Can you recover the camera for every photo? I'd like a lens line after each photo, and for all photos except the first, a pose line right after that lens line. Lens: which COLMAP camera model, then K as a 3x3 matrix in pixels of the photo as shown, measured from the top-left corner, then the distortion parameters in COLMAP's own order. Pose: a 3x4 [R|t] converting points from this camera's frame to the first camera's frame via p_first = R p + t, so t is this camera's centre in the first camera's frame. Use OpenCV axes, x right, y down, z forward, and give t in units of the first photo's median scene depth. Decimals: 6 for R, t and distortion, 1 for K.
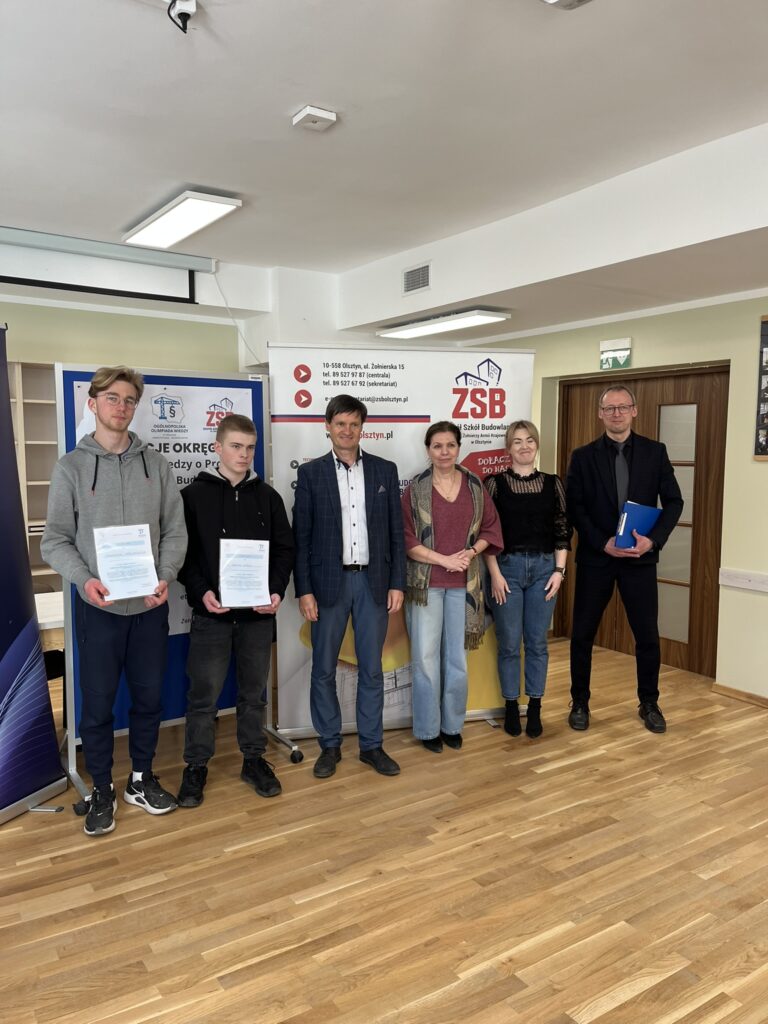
lens RADIAL K [[787.9, 0, 414.2], [0, 787.9, 525.5], [0, 0, 1]] dist [0.073805, -0.029495]
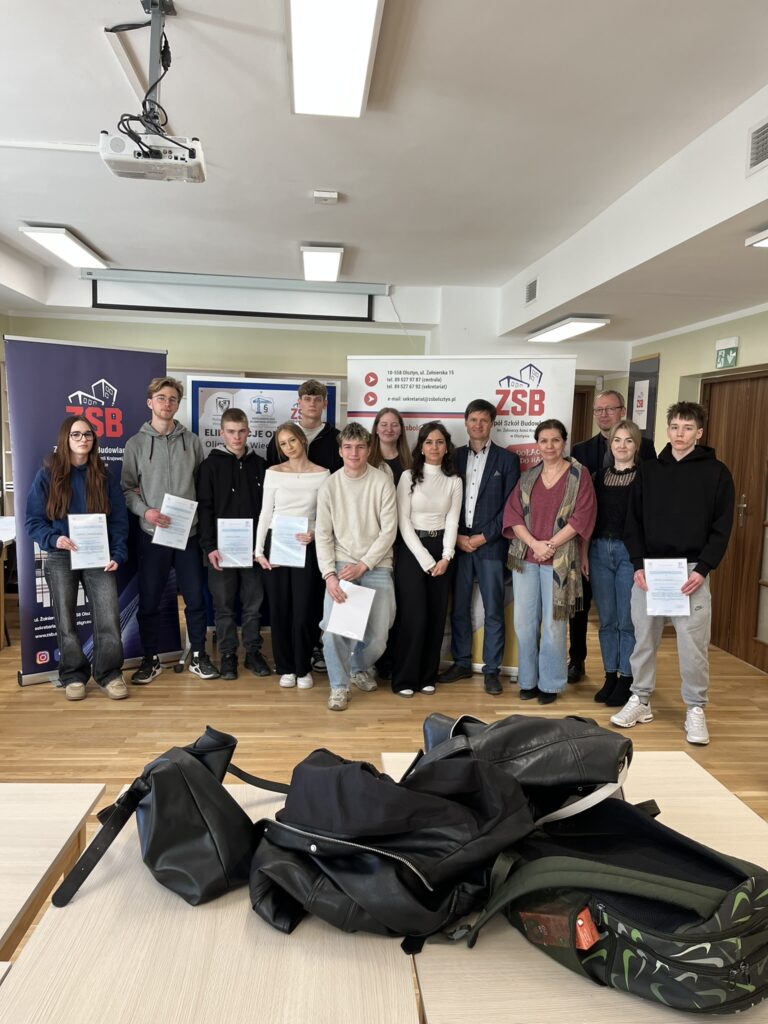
lens RADIAL K [[787.9, 0, 382.4], [0, 787.9, 522.8], [0, 0, 1]] dist [0.073805, -0.029495]
pose [[0.883721, 0.076080, -0.461789, 0.454876], [-0.075094, 0.996965, 0.020542, 0.012147], [0.461950, 0.016524, 0.886752, -0.118804]]
